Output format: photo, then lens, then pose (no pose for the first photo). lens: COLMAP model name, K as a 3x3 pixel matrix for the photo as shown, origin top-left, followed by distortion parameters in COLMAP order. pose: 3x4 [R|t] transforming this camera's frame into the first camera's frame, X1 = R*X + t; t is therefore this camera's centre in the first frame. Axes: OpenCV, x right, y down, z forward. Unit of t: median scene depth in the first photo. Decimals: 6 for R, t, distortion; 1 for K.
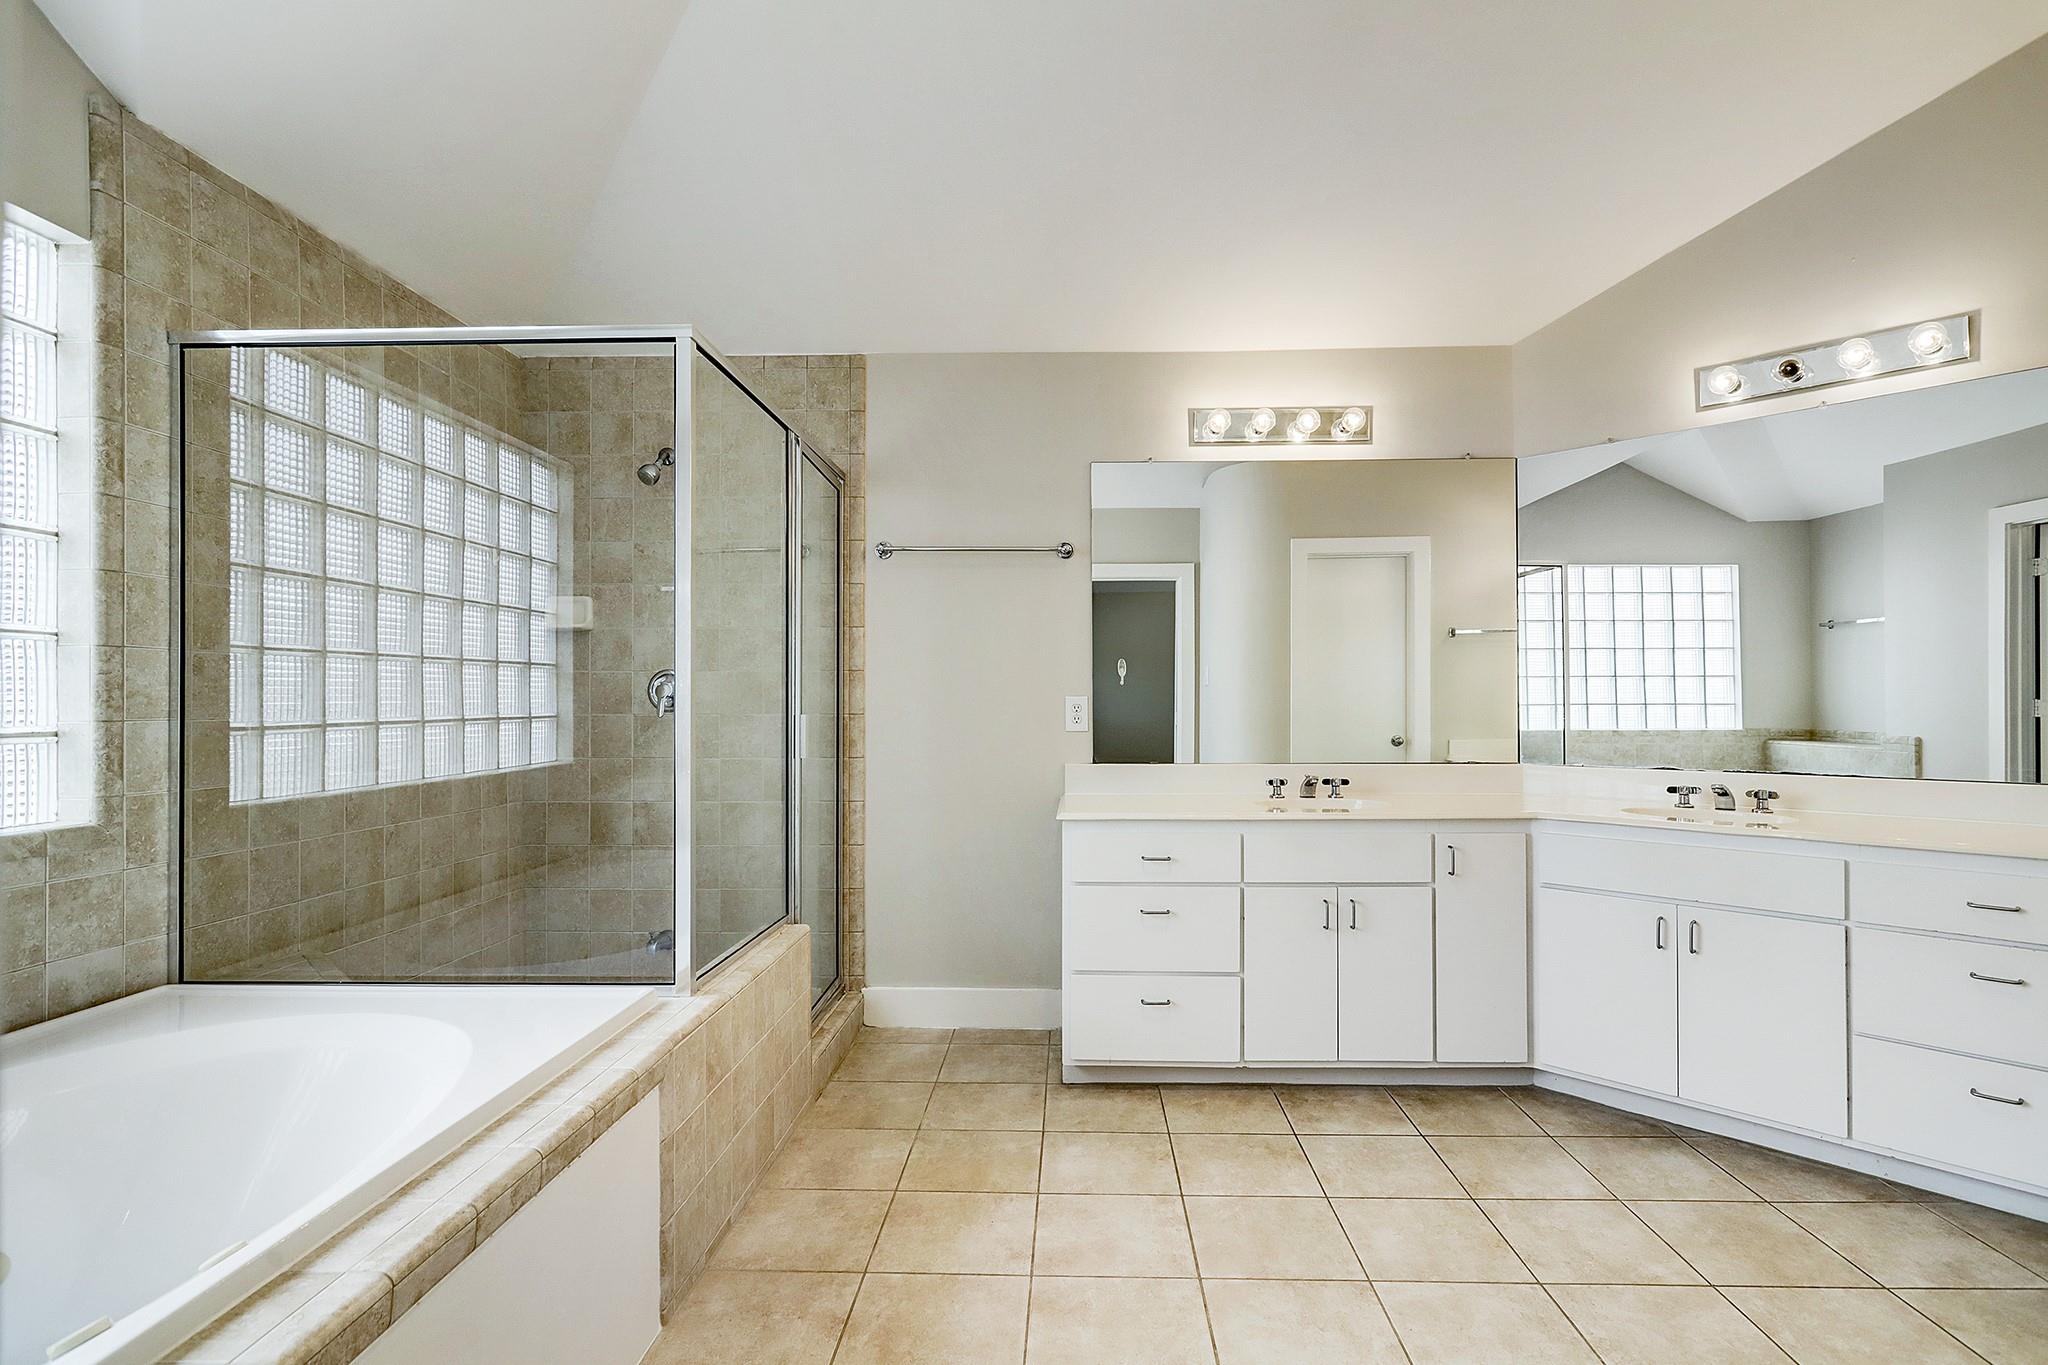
lens RADIAL K [[991.1, 0, 1015.3], [0, 991.1, 700.2], [0, 0, 1]] dist [-0.004196, 0.001890]
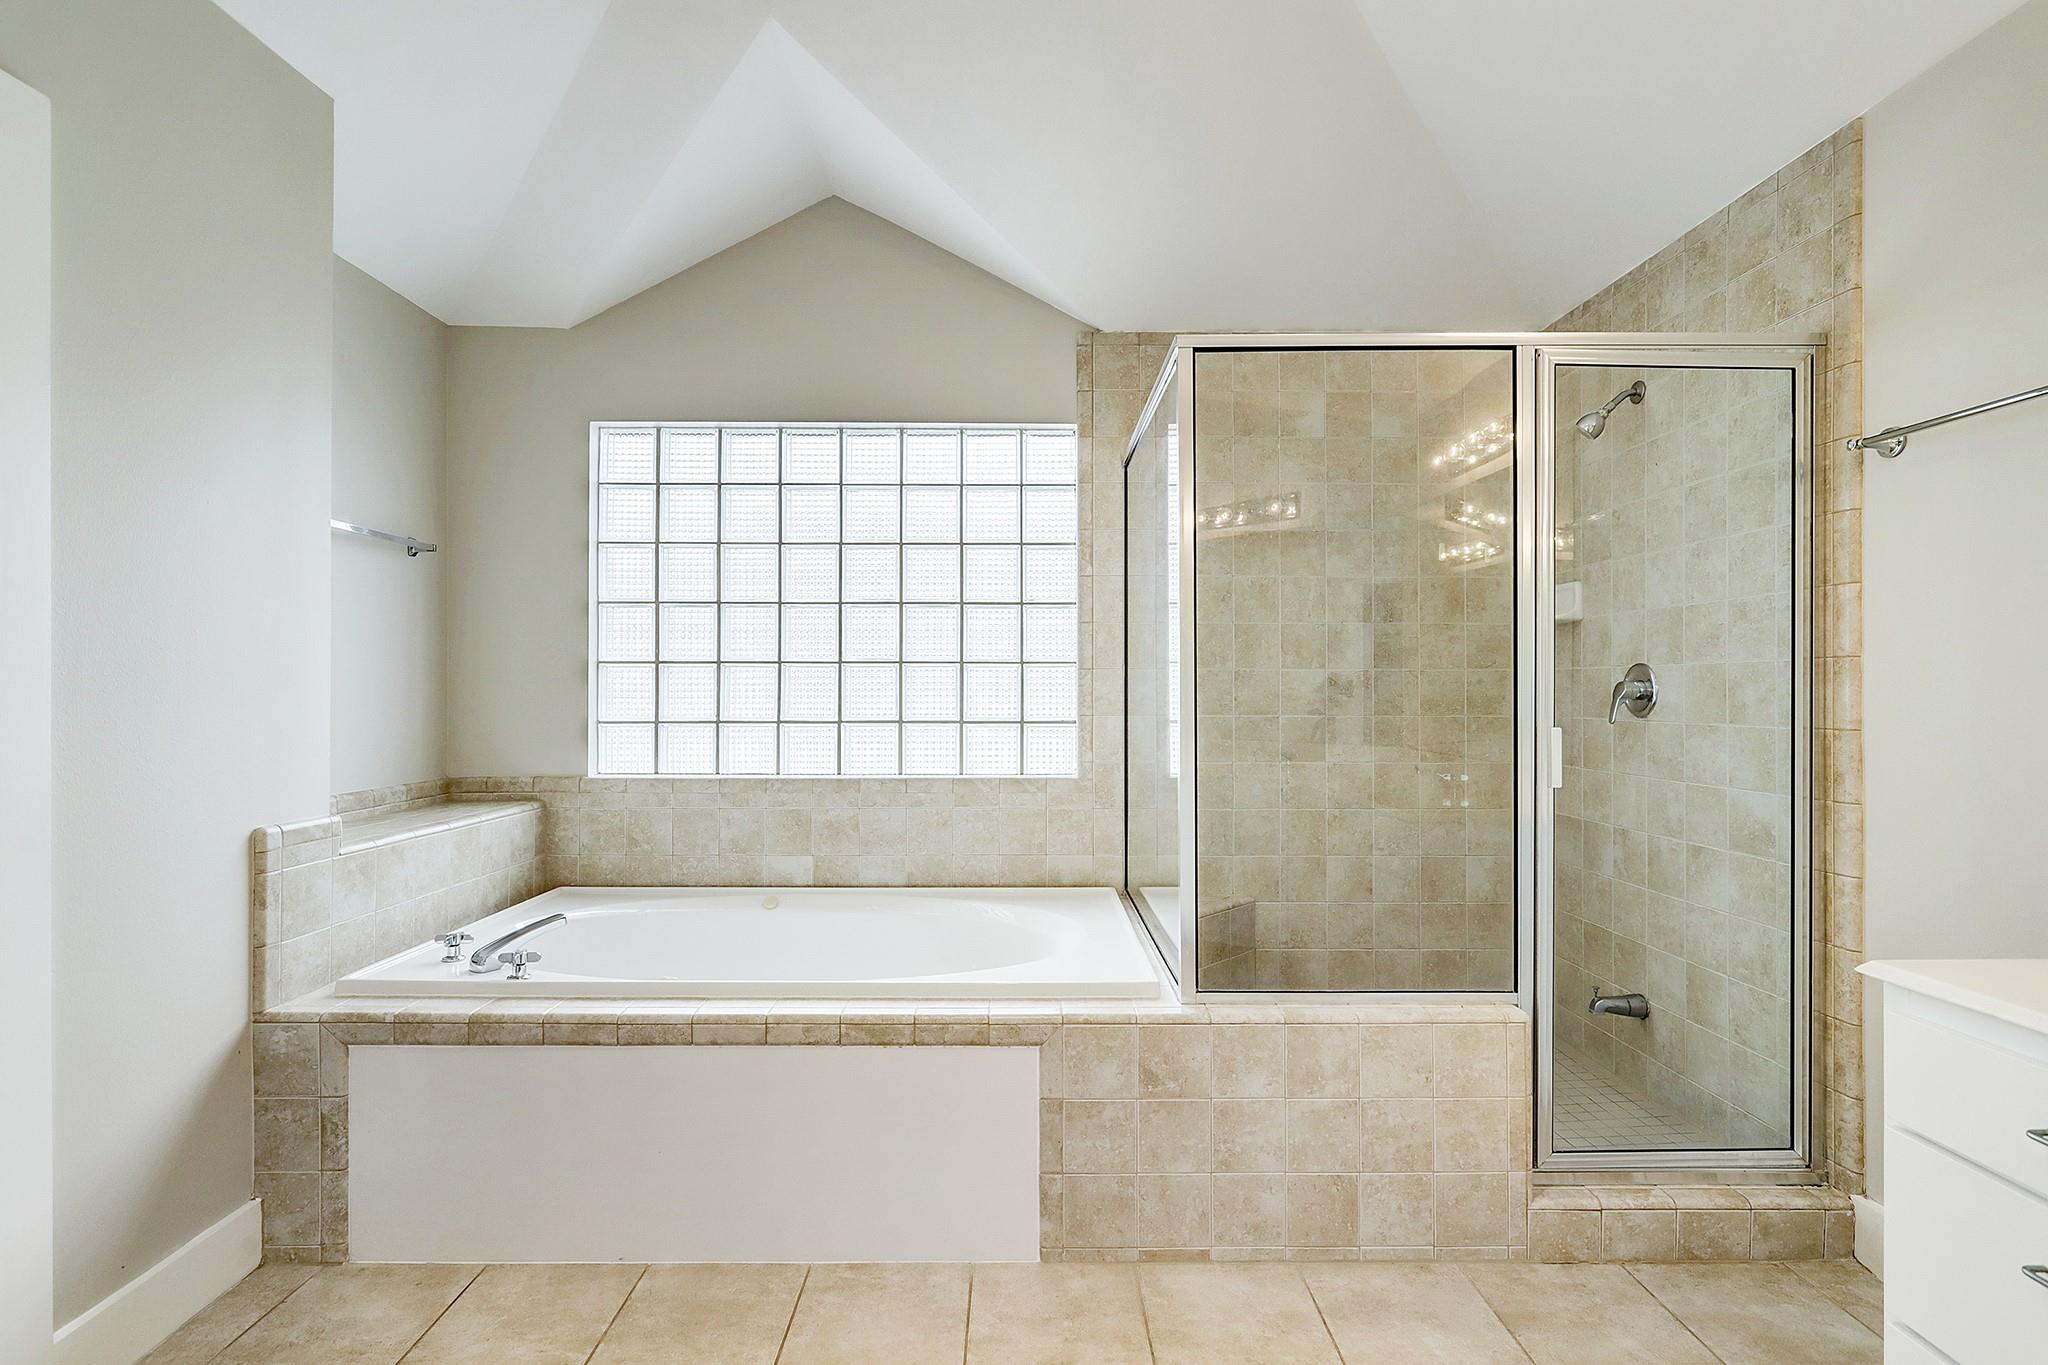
lens RADIAL K [[991.1, 0, 1067.6], [0, 991.1, 690.2], [0, 0, 1]] dist [-0.004196, 0.001890]
pose [[0.067538, -0.000755, -0.997716, 0.481836], [0.004129, 0.999991, -0.000477, -0.013171], [0.997708, -0.004087, 0.067541, 0.590966]]
